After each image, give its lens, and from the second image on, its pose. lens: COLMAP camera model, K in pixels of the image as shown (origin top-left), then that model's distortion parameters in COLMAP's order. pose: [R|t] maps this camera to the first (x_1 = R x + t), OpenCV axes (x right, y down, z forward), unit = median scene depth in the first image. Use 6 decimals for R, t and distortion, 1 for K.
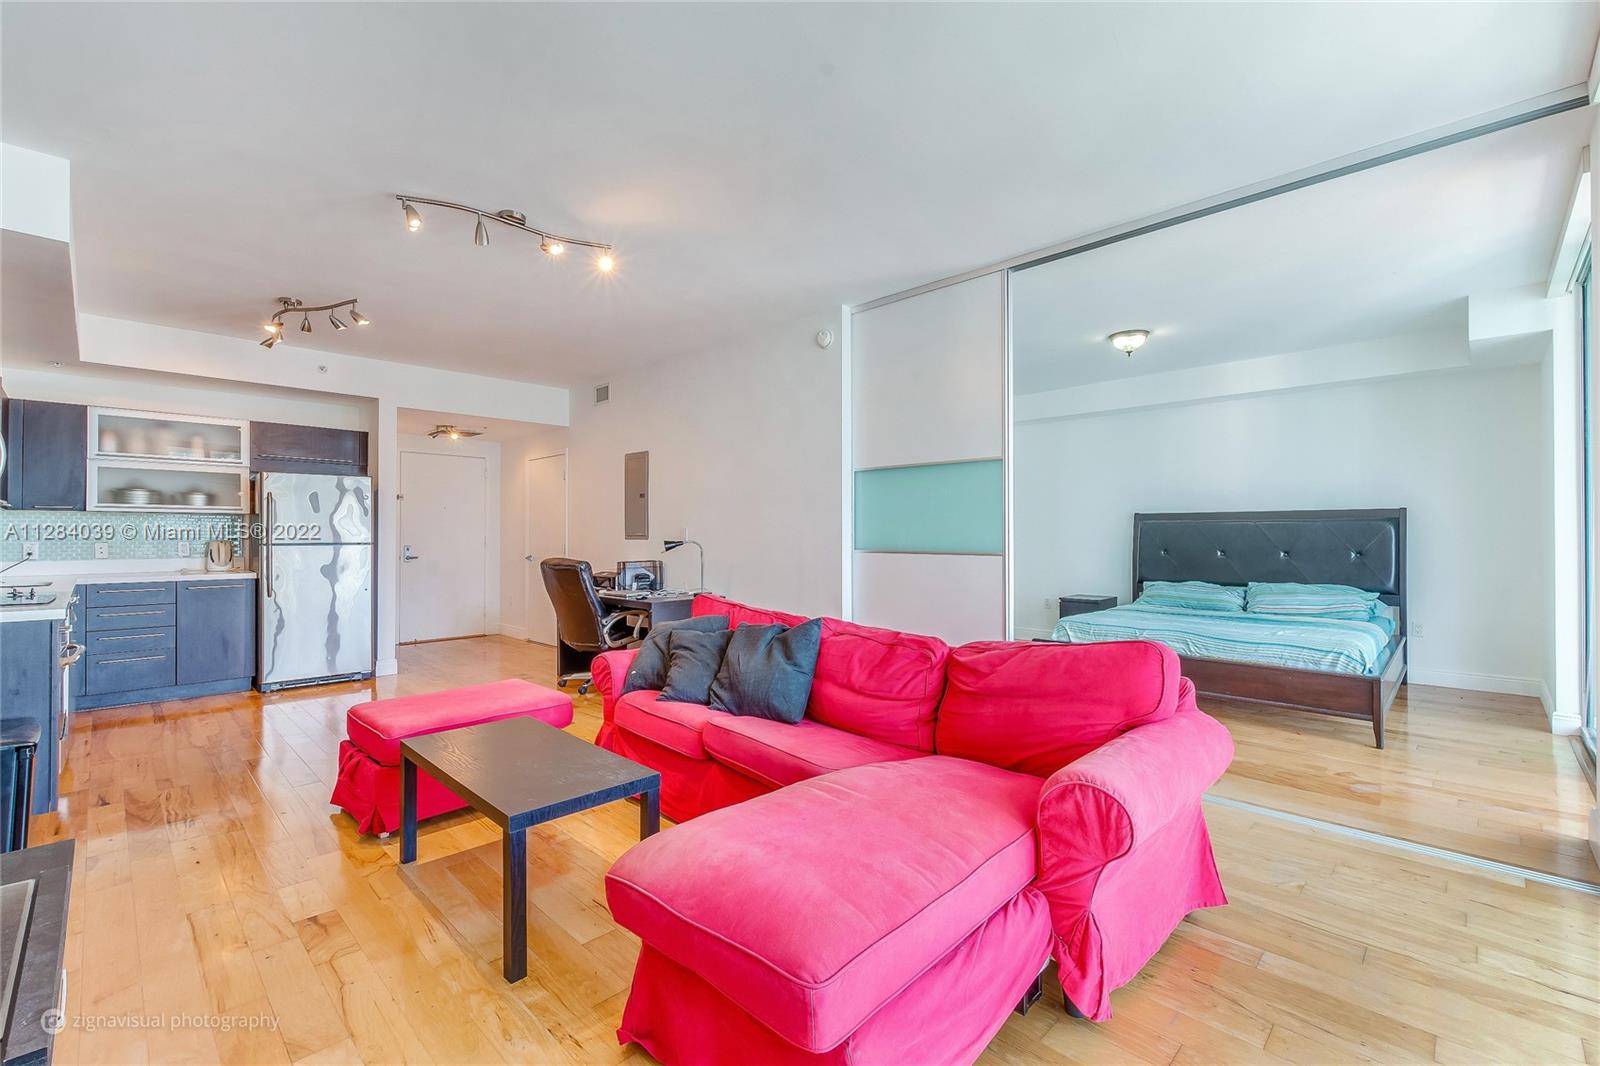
lens RADIAL K [[686.7, 0, 797.8], [0, 686.7, 528.9], [0, 0, 1]] dist [-0.000704, -0.000624]
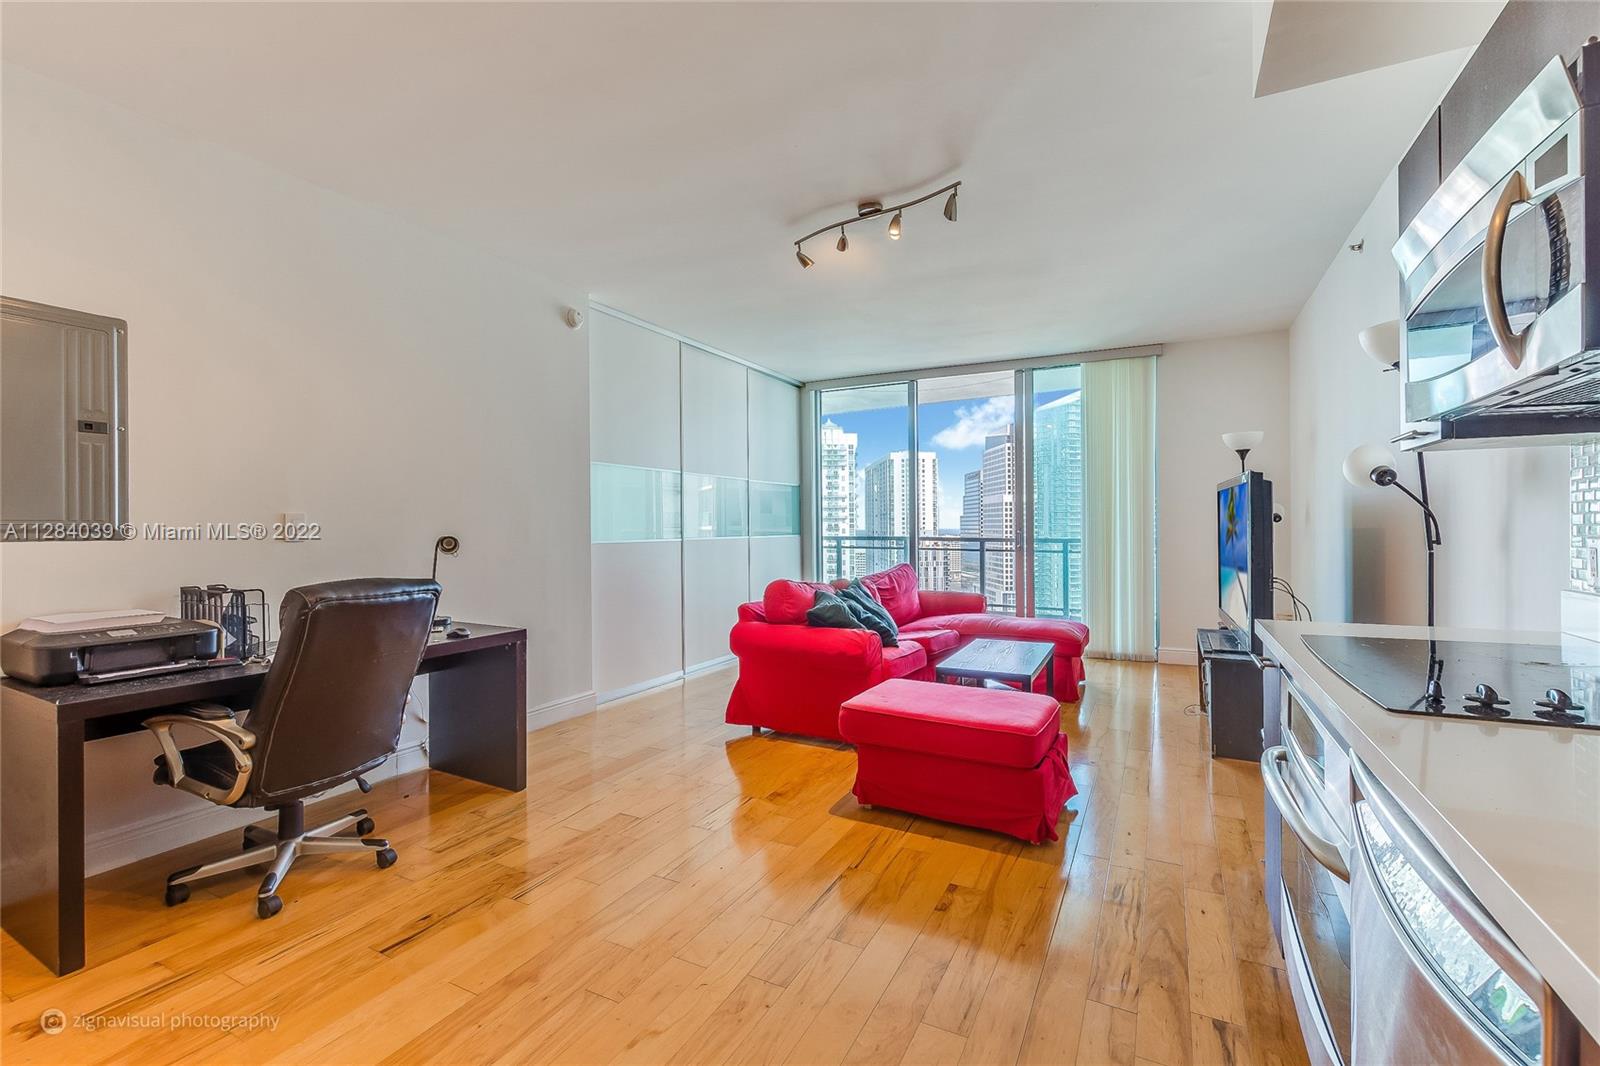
lens RADIAL K [[686.7, 0, 797.8], [0, 686.7, 528.9], [0, 0, 1]] dist [-0.000704, -0.000624]
pose [[-0.284974, 0.004899, 0.958523, -0.822185], [0.001612, 0.999988, -0.004632, 0.012271], [-0.958534, 0.000225, -0.284978, 0.842955]]
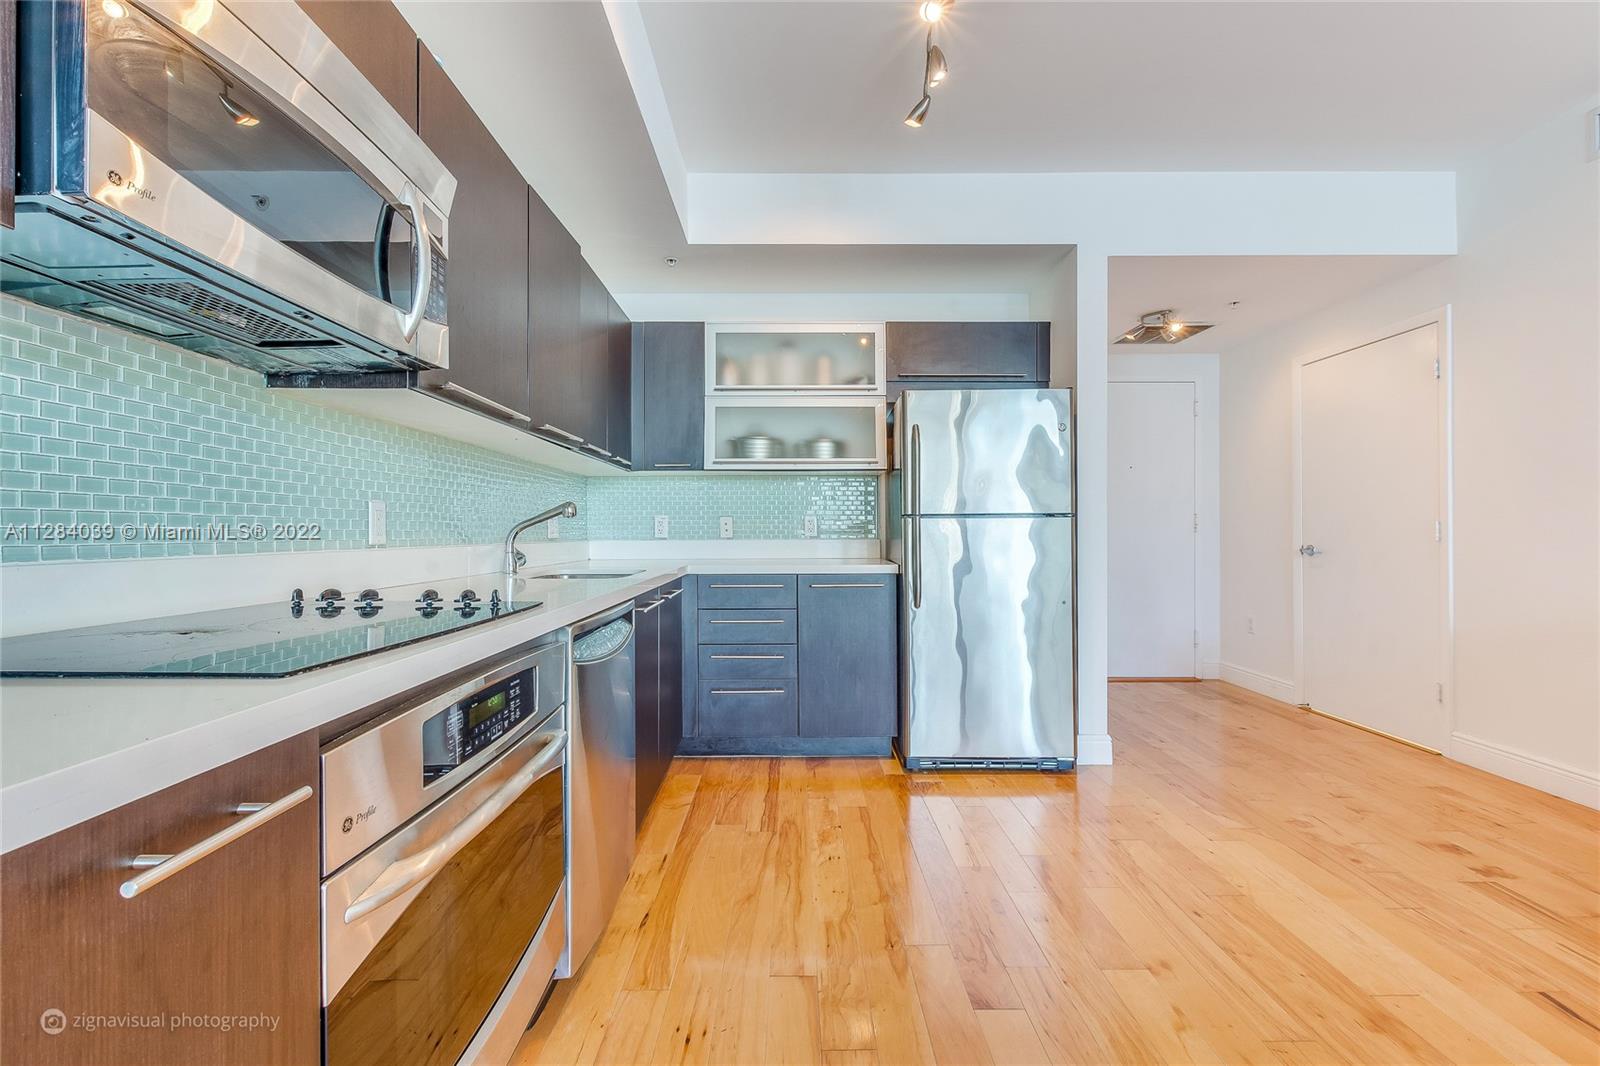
lens RADIAL K [[686.7, 0, 797.8], [0, 686.7, 528.9], [0, 0, 1]] dist [-0.000704, -0.000624]
pose [[0.706482, -0.003618, -0.707722, -0.426439], [0.007914, 0.999965, 0.002788, 0.030645], [0.707687, -0.007570, 0.706486, 0.515890]]
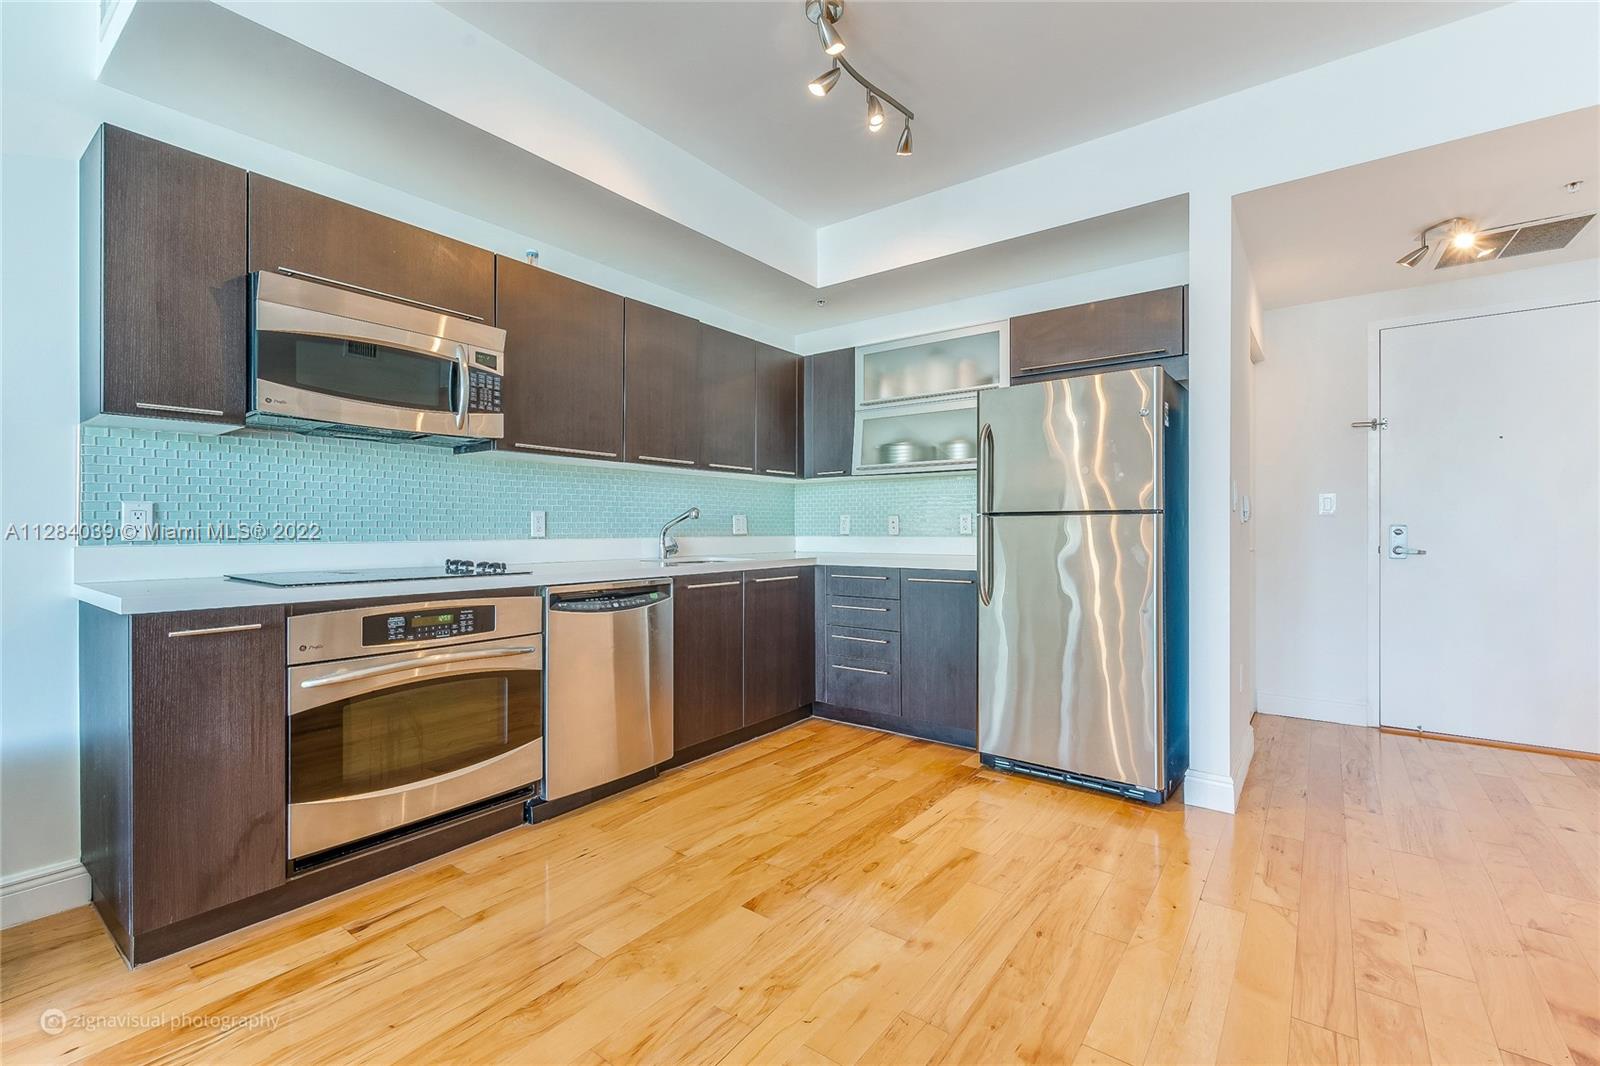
lens RADIAL K [[698.0, 0, 802.3], [0, 698.0, 527.6], [0, 0, 1]] dist [0.000493, -0.000435]
pose [[0.130650, 0.000289, -0.991428, -0.205785], [0.008788, 0.999960, 0.001449, 0.030986], [0.991390, -0.008902, 0.130643, 0.754177]]
